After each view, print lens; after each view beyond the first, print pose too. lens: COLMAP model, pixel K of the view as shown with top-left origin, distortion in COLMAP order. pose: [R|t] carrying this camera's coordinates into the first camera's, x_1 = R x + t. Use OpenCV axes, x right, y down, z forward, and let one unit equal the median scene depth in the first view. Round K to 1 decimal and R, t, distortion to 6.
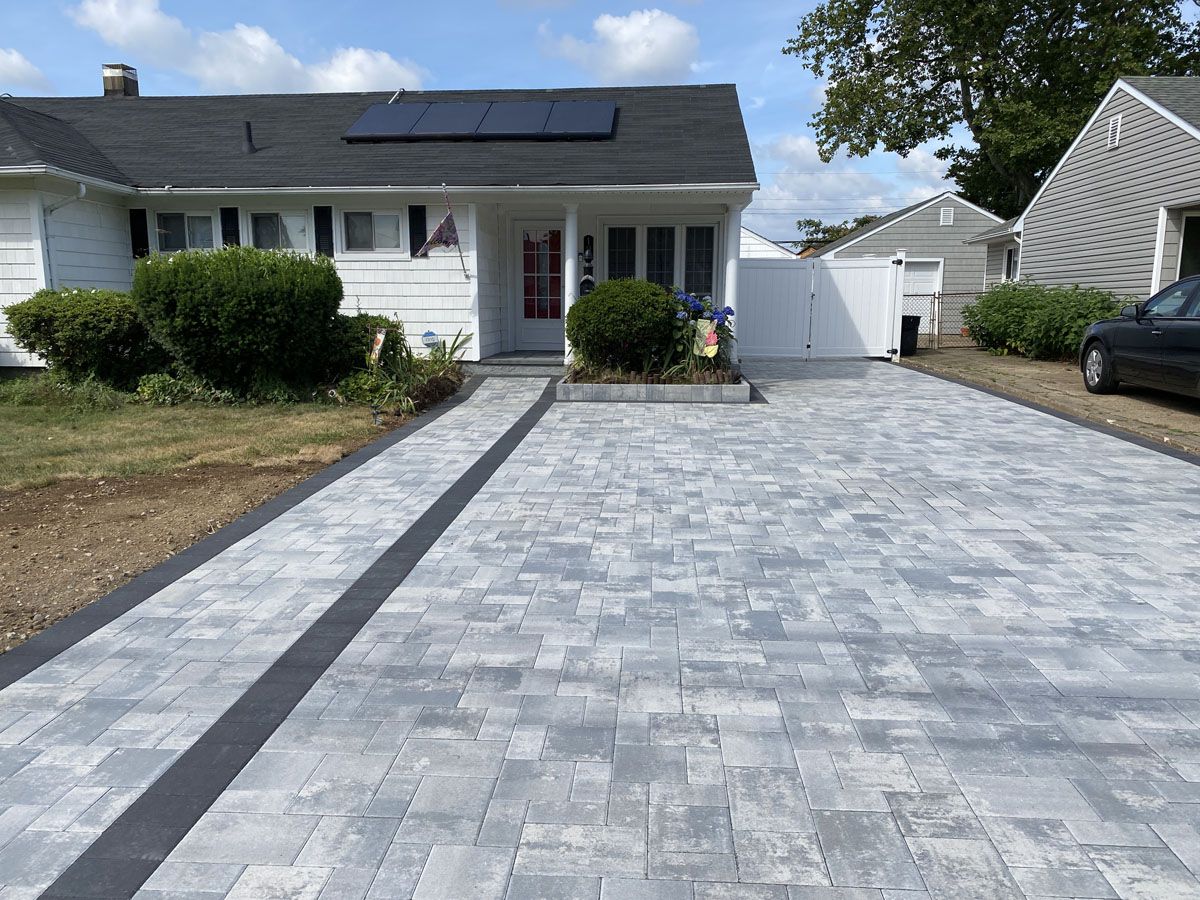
lens RADIAL K [[896.7, 0, 599.4], [0, 896.7, 470.5], [0, 0, 1]] dist [-0.002262, -0.000658]
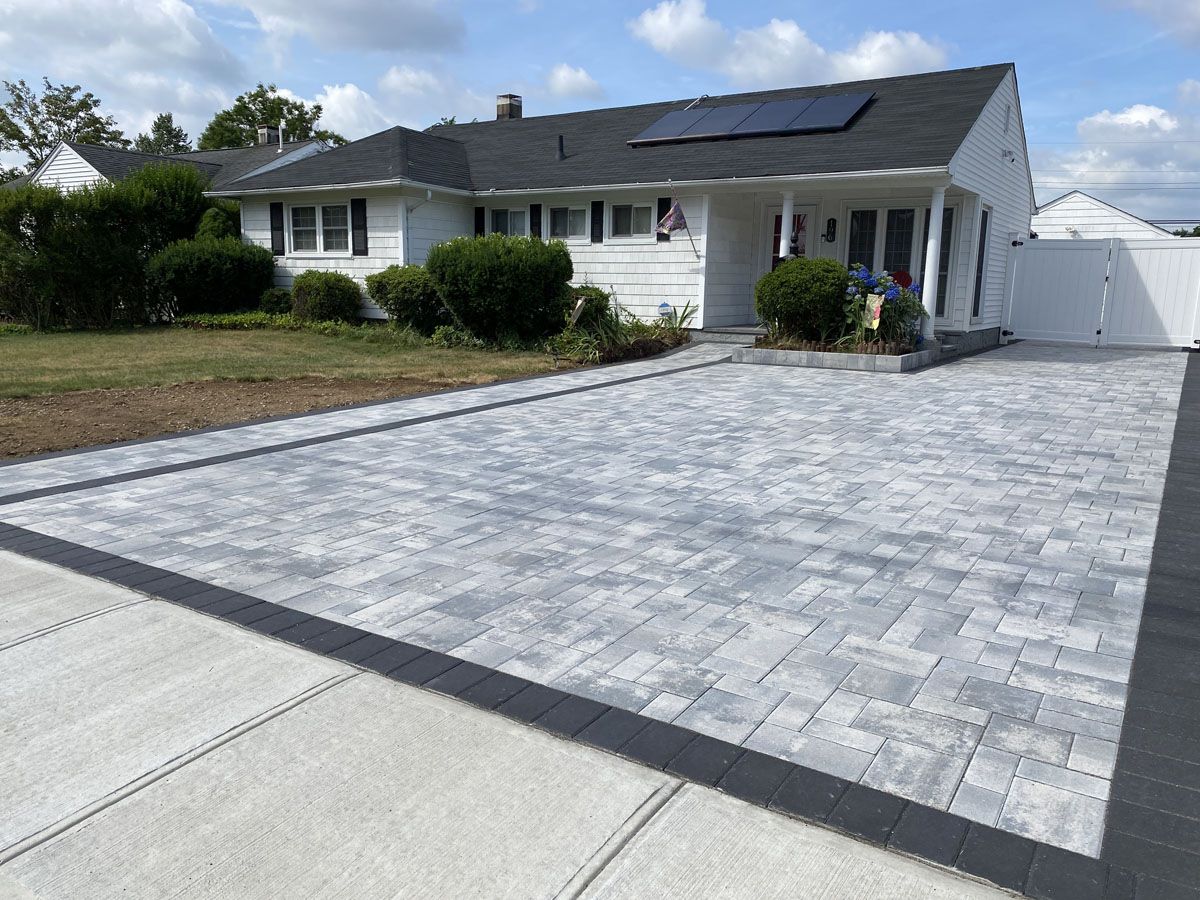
lens RADIAL K [[900.0, 0, 600.0], [0, 900.0, 450.0], [0, 0, 1]] dist [0.065110, -0.119830]
pose [[0.876757, 0.097975, -0.470848, 0.362236], [-0.102596, 0.994596, 0.015916, 0.034502], [0.469863, 0.034353, 0.882071, -0.111518]]
